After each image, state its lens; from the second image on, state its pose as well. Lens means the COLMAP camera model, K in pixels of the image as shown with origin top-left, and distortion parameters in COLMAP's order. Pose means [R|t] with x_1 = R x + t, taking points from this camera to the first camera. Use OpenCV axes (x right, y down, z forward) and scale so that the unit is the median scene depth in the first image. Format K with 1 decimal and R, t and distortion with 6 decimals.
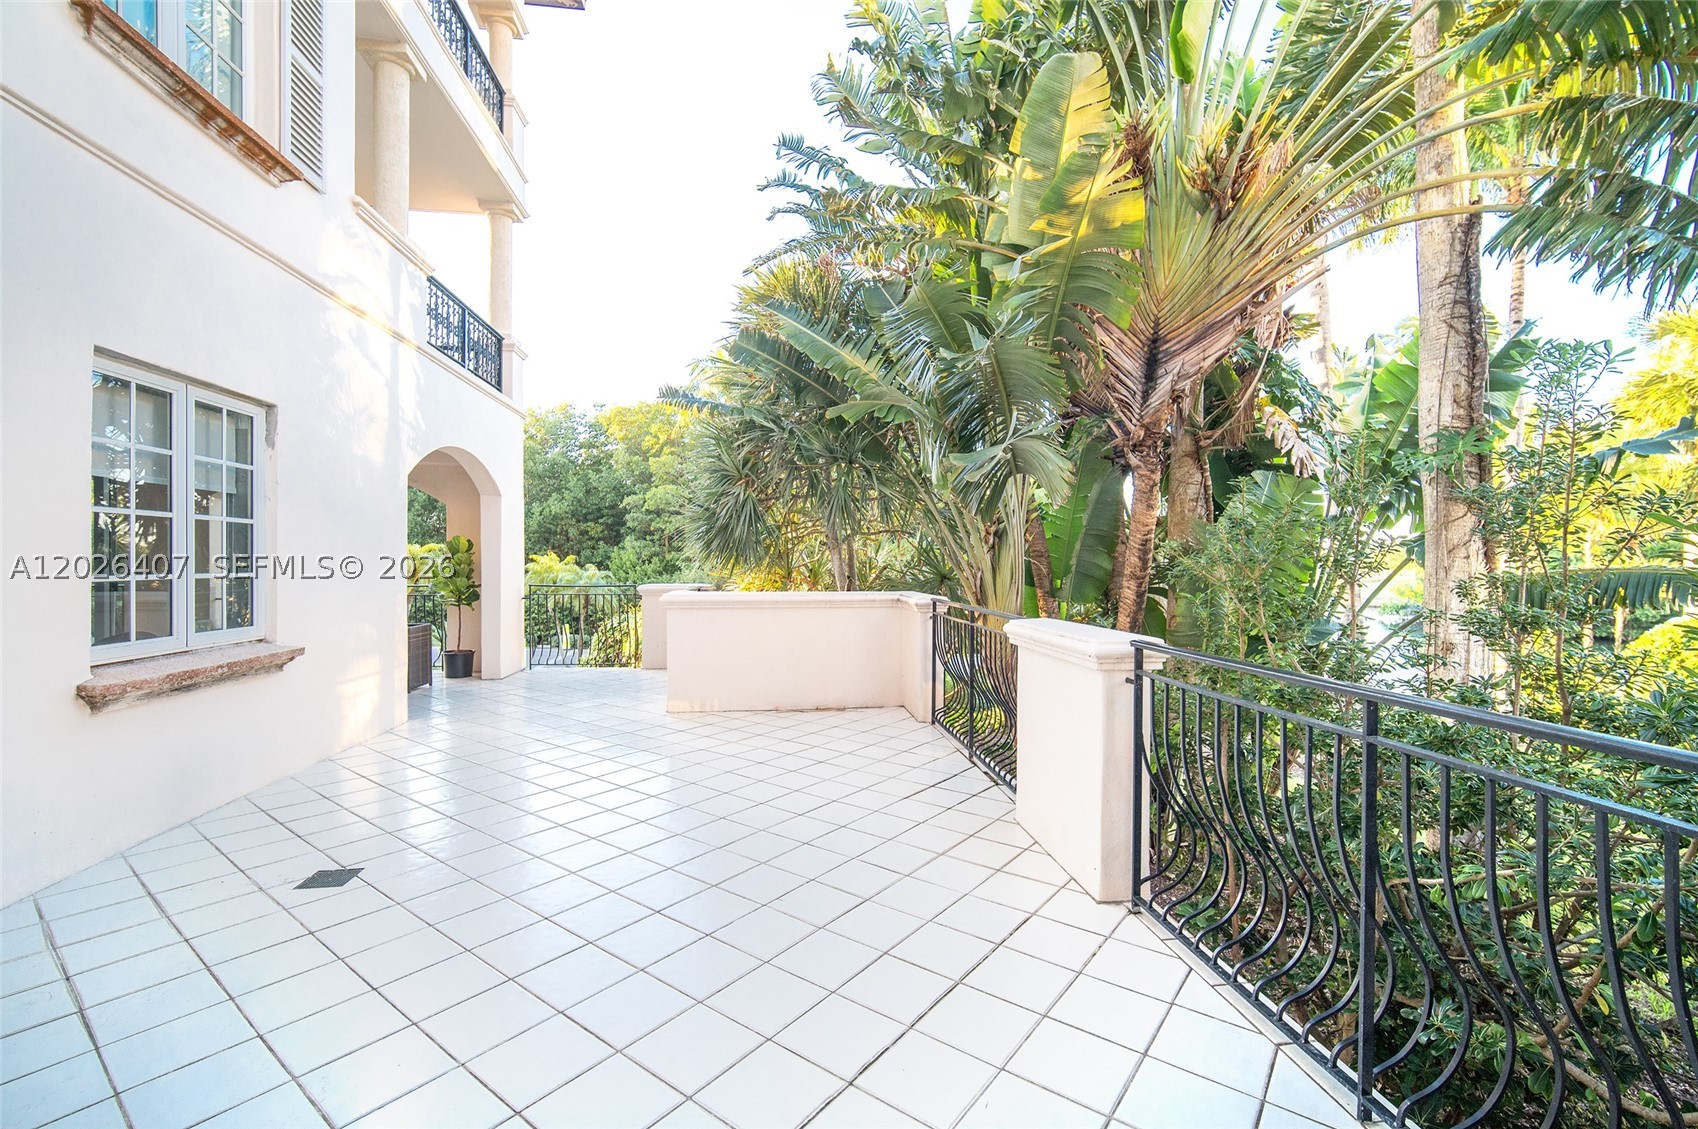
lens RADIAL K [[738.2, 0, 856.2], [0, 738.2, 566.6], [0, 0, 1]] dist [-0.001515, -0.000131]
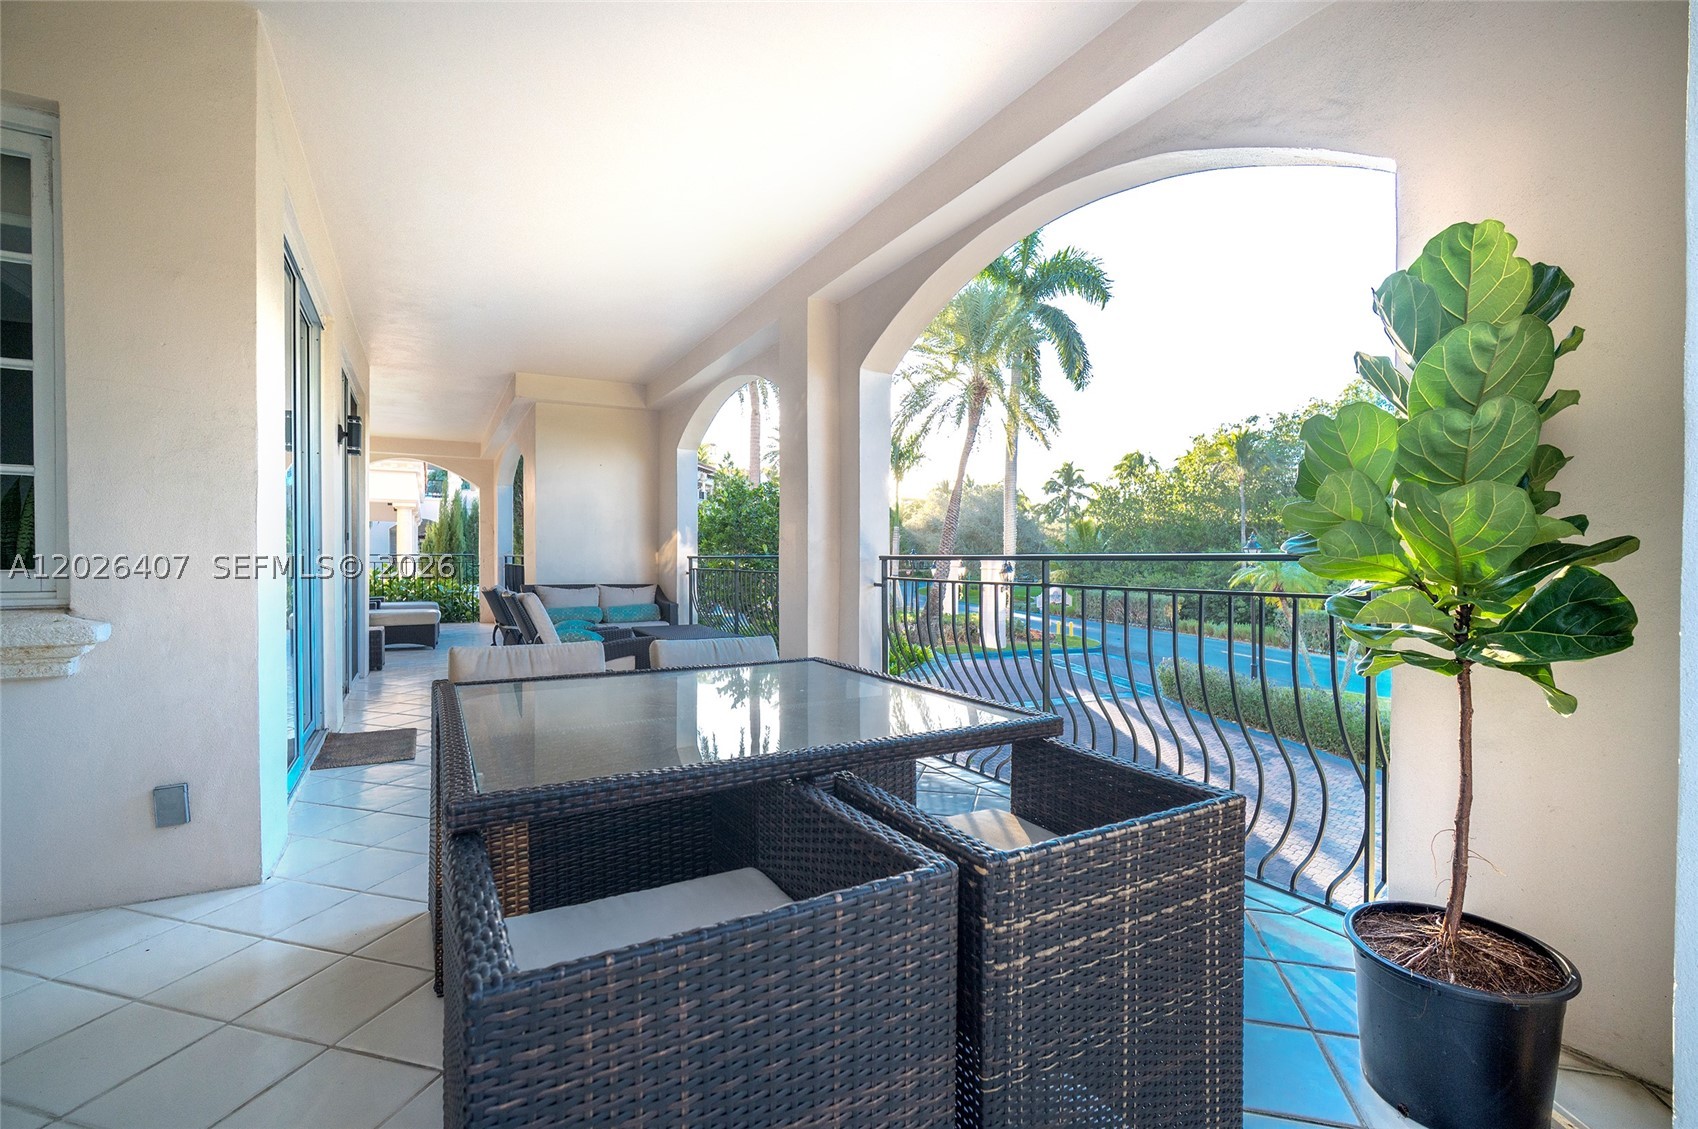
lens RADIAL K [[738.2, 0, 856.2], [0, 738.2, 566.6], [0, 0, 1]] dist [-0.001515, -0.000131]
pose [[0.377006, 0.004272, -0.926201, -0.097014], [-0.003938, 0.999988, 0.003009, 0.006615], [0.926202, 0.002513, 0.377018, 0.180485]]
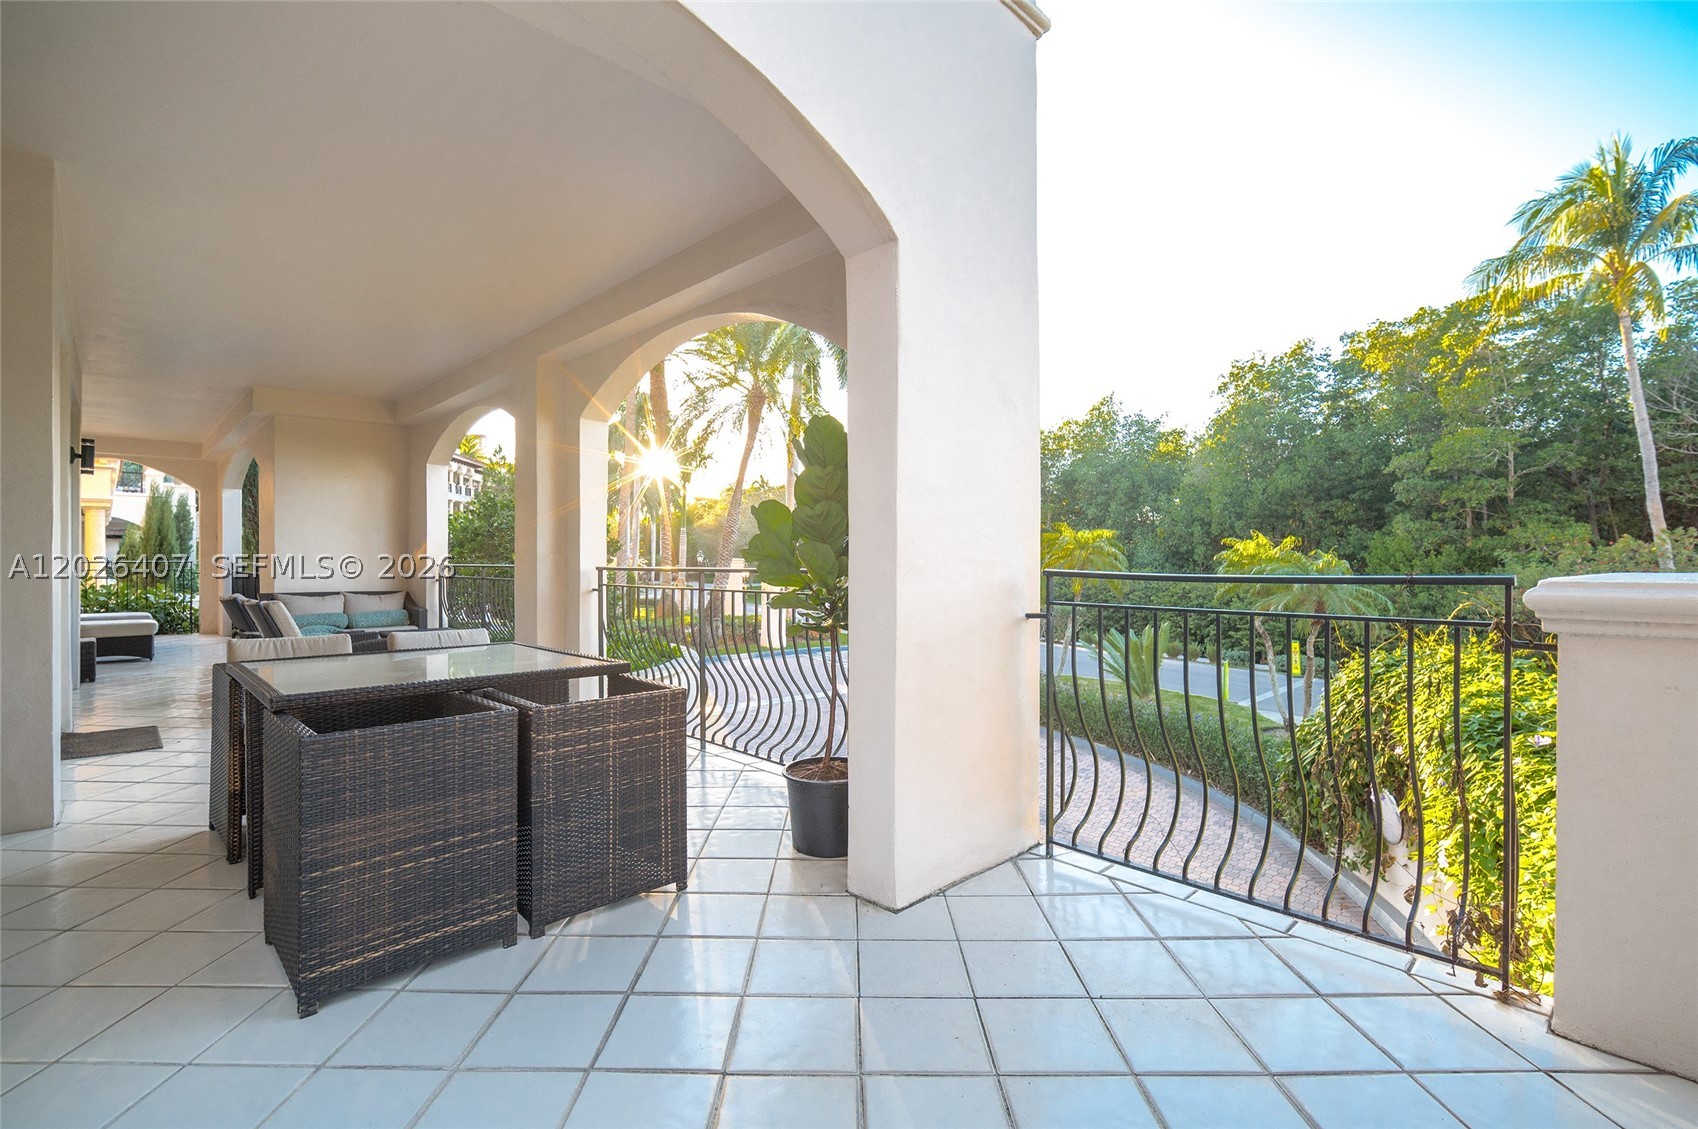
lens RADIAL K [[754.2, 0, 837.8], [0, 754.2, 562.2], [0, 0, 1]] dist [0.000006, 0.000103]
pose [[0.591406, -0.004090, -0.806364, -0.056191], [0.000222, 0.999988, -0.004910, 0.005115], [0.806374, 0.002725, 0.591400, 0.177852]]
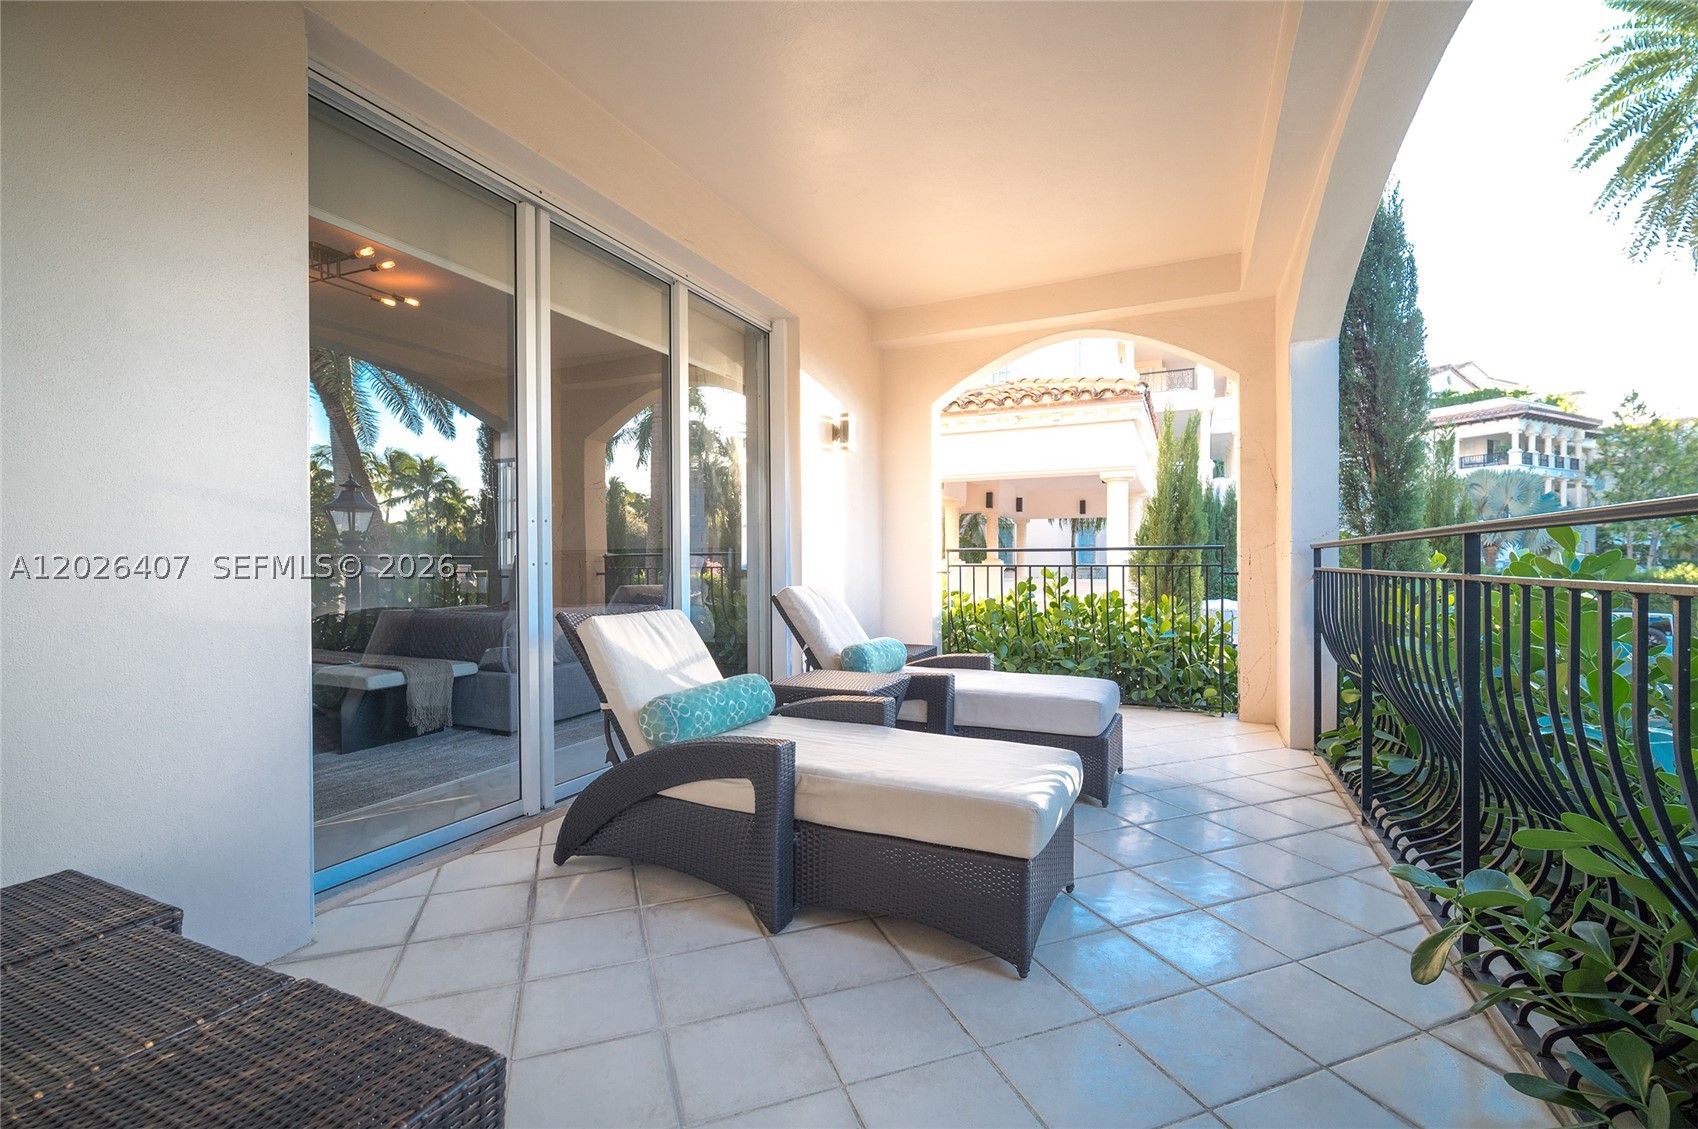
lens RADIAL K [[738.2, 0, 856.2], [0, 738.2, 566.6], [0, 0, 1]] dist [-0.001515, -0.000131]
pose [[-0.532011, -0.002737, -0.846733, -0.301134], [-0.002156, 0.999996, -0.001879, 0.006255], [0.846735, 0.000826, -0.532015, 0.162921]]
